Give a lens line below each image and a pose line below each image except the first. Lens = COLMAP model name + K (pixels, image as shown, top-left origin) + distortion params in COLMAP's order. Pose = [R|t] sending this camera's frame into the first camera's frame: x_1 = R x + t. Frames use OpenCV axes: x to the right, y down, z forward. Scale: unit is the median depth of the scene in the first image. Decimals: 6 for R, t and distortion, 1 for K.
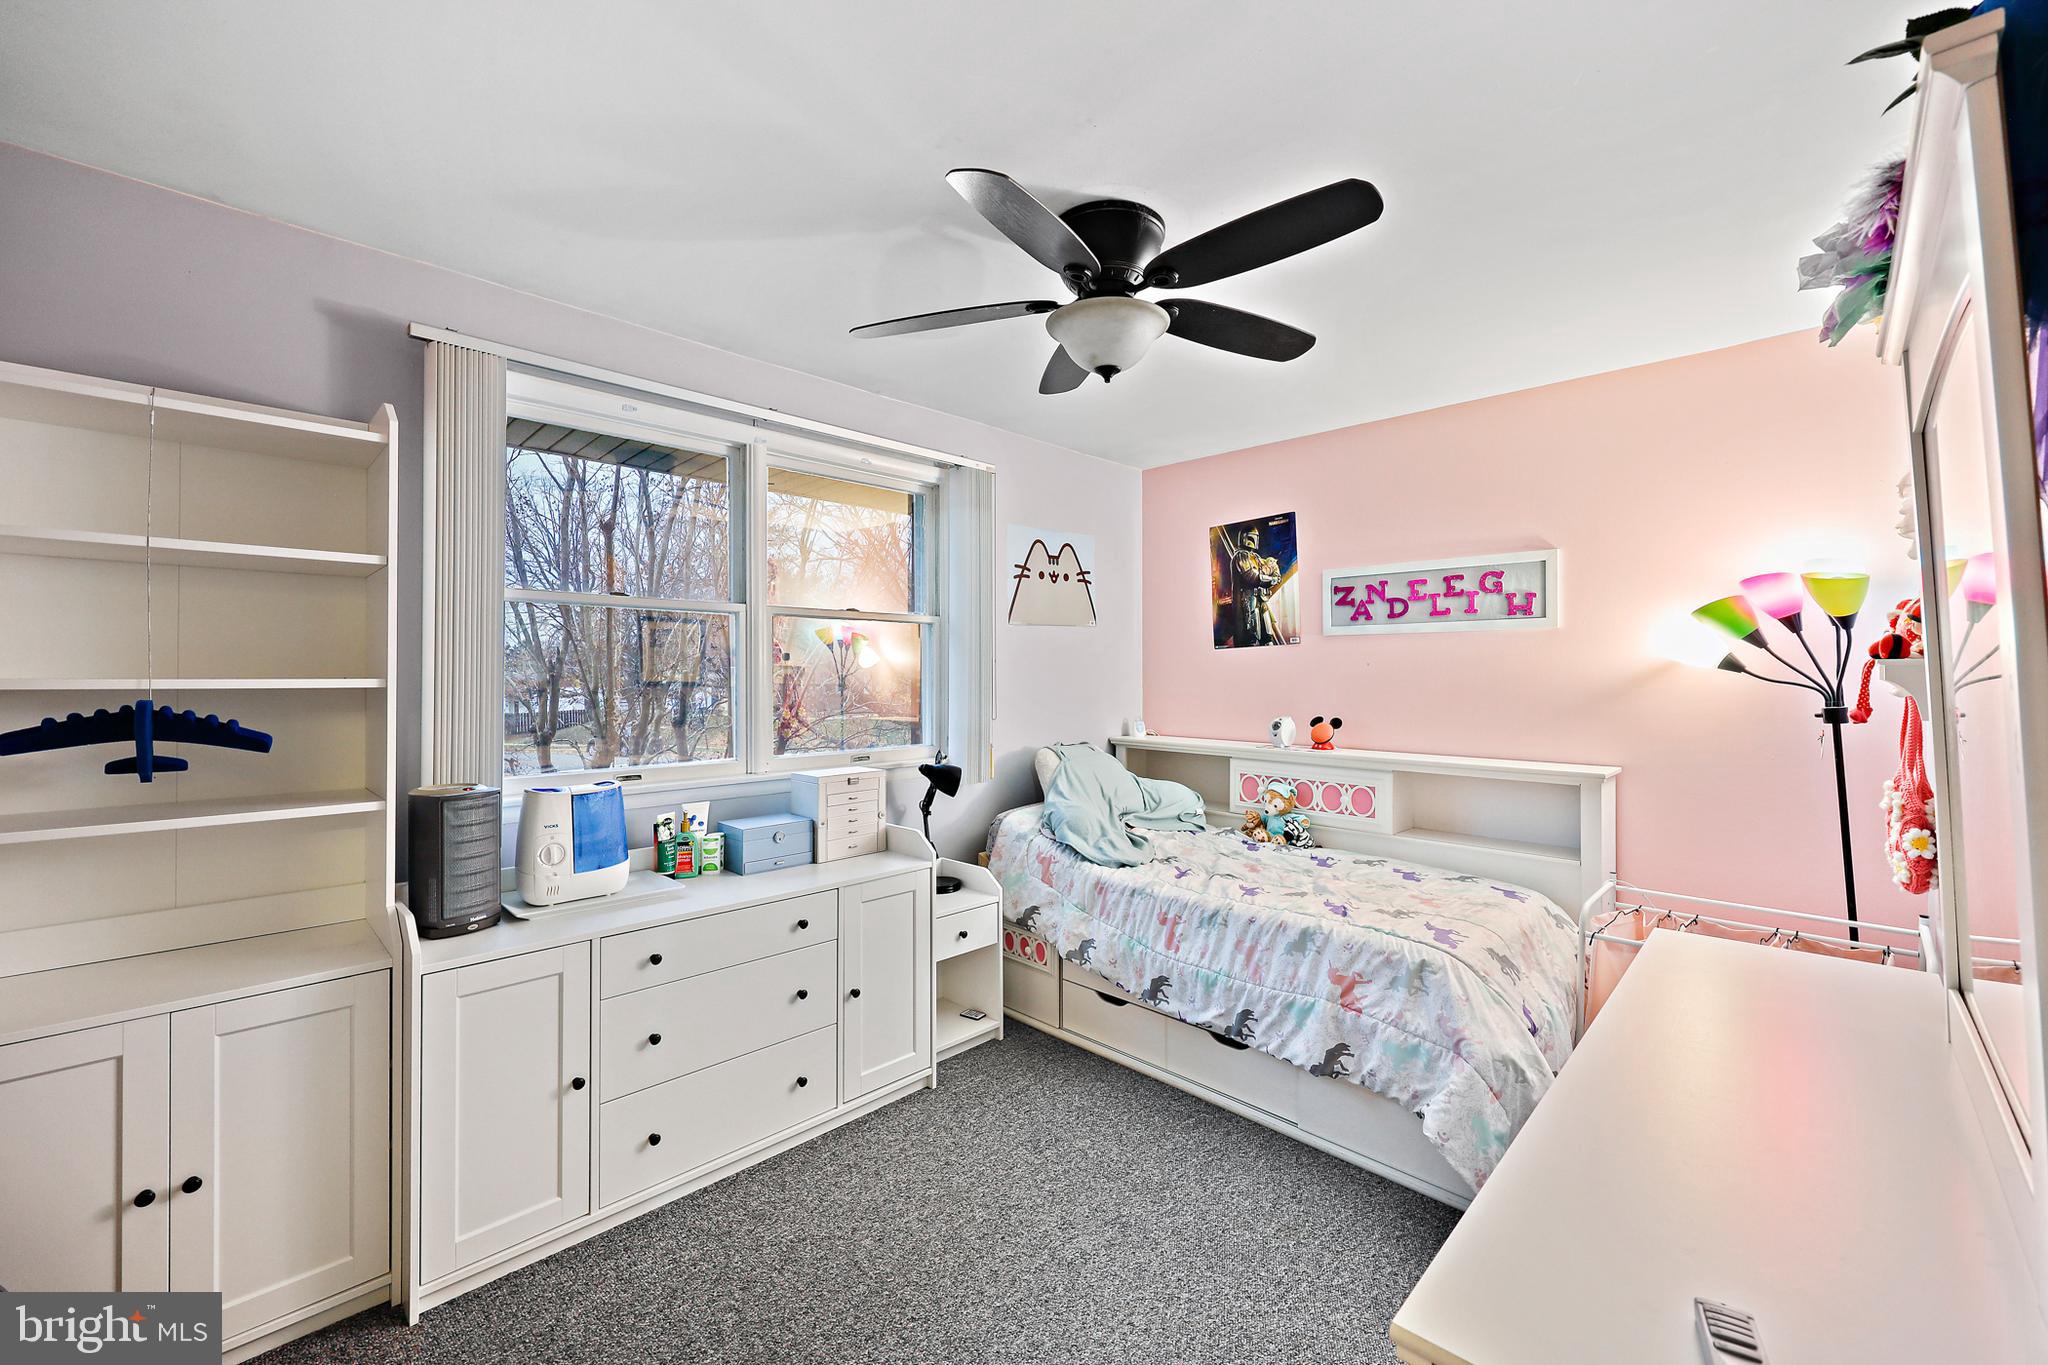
lens RADIAL K [[820.9, 0, 1026.4], [0, 820.9, 671.6], [0, 0, 1]] dist [0.004333, -0.001082]
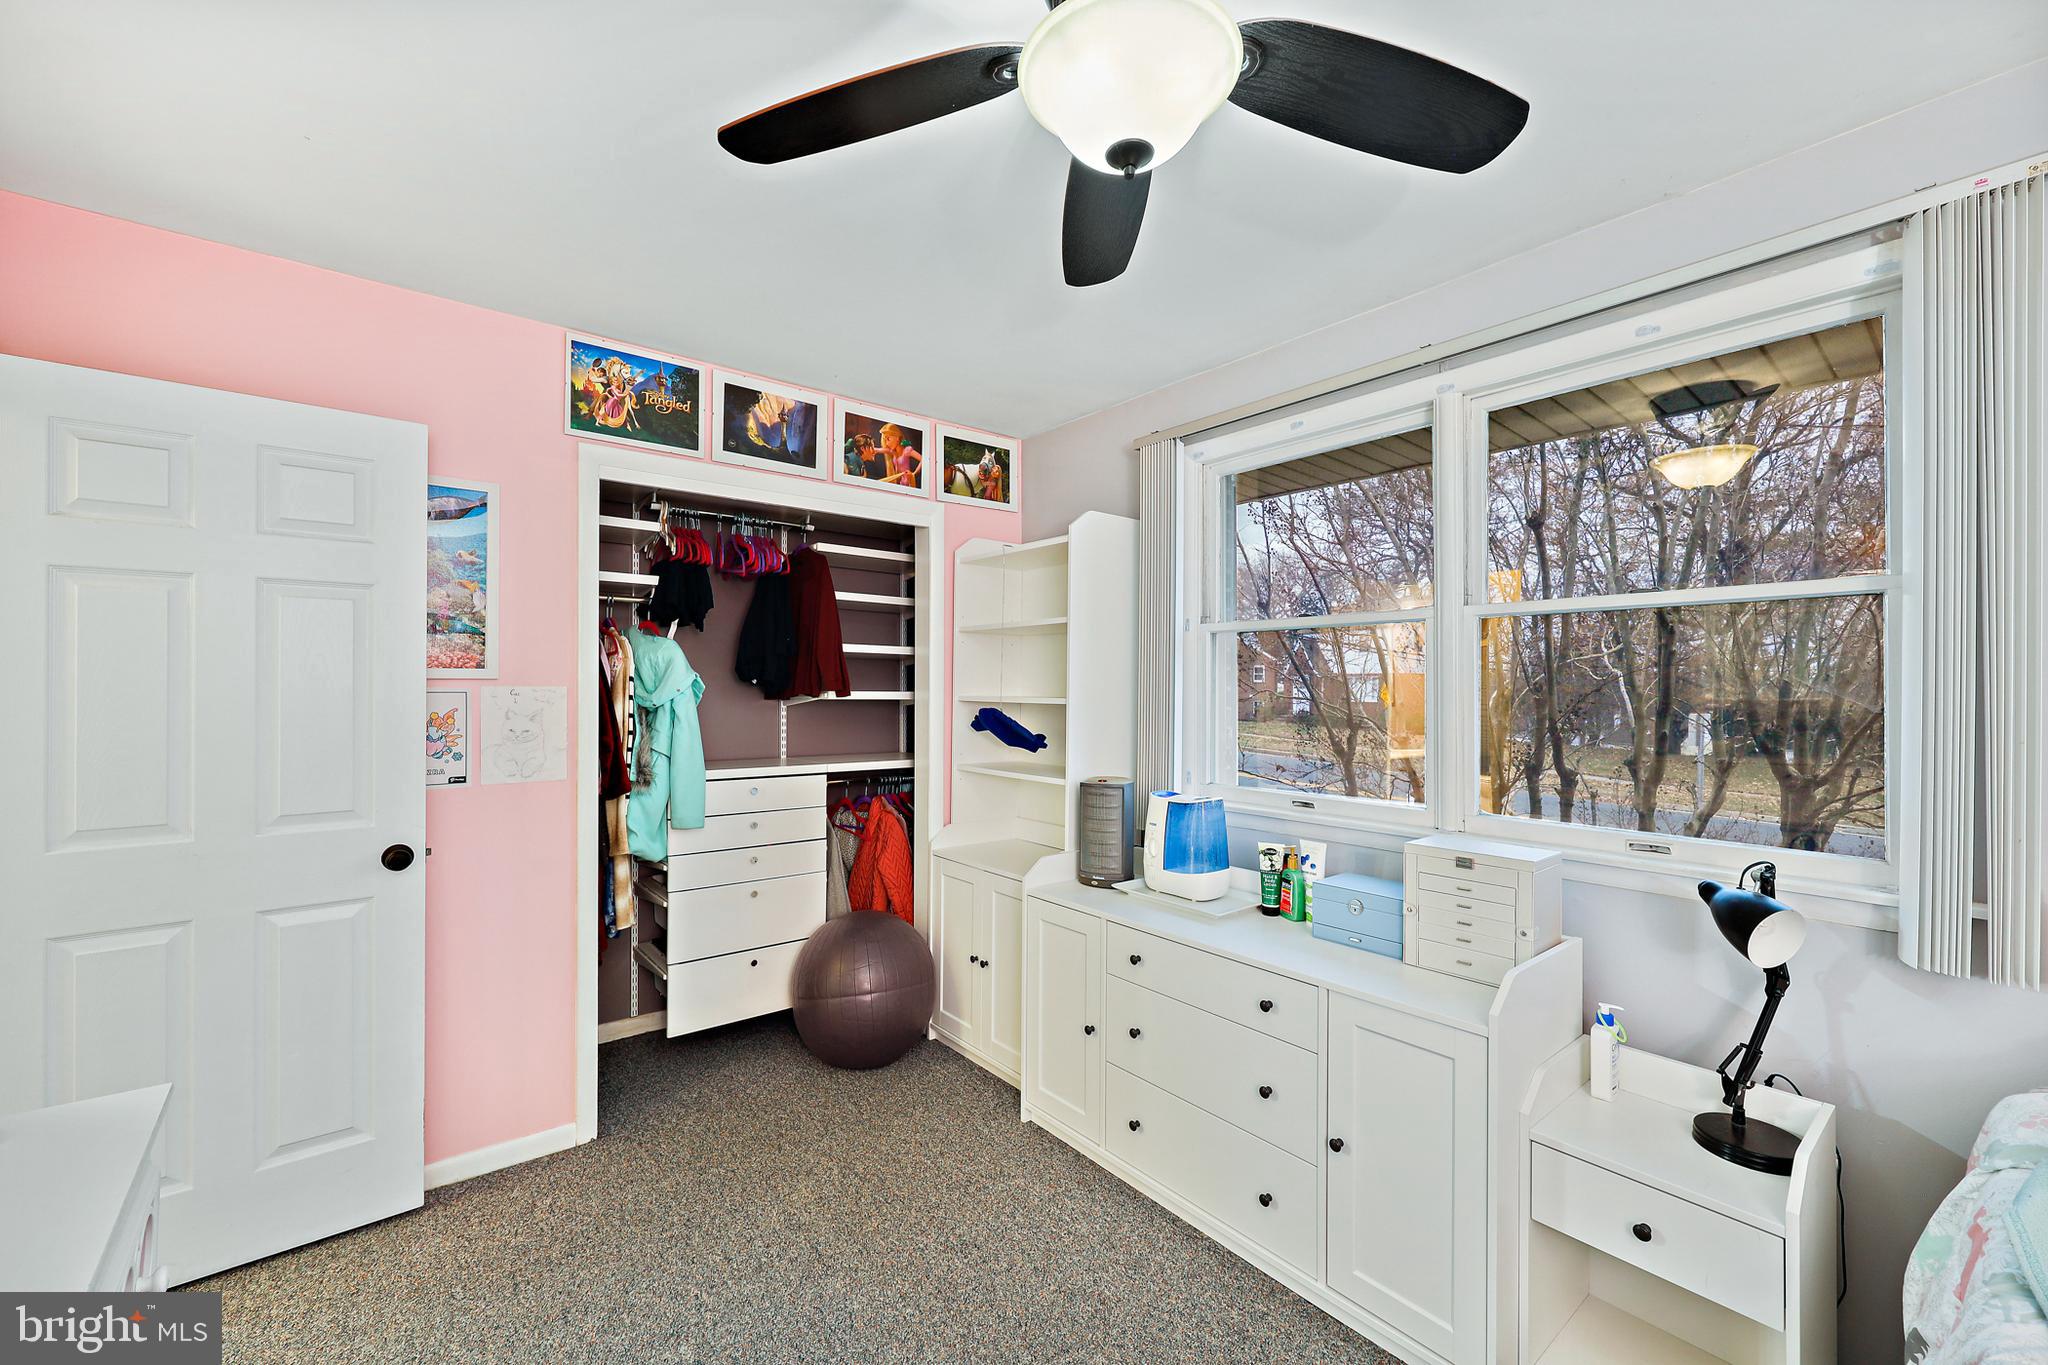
lens RADIAL K [[820.9, 0, 1023.8], [0, 820.9, 686.2], [0, 0, 1]] dist [0.004333, -0.001082]
pose [[-0.112049, -0.008664, -0.993665, 0.571259], [-0.003668, 0.999959, -0.008305, -0.001325], [0.993696, 0.002715, -0.112076, 0.859658]]
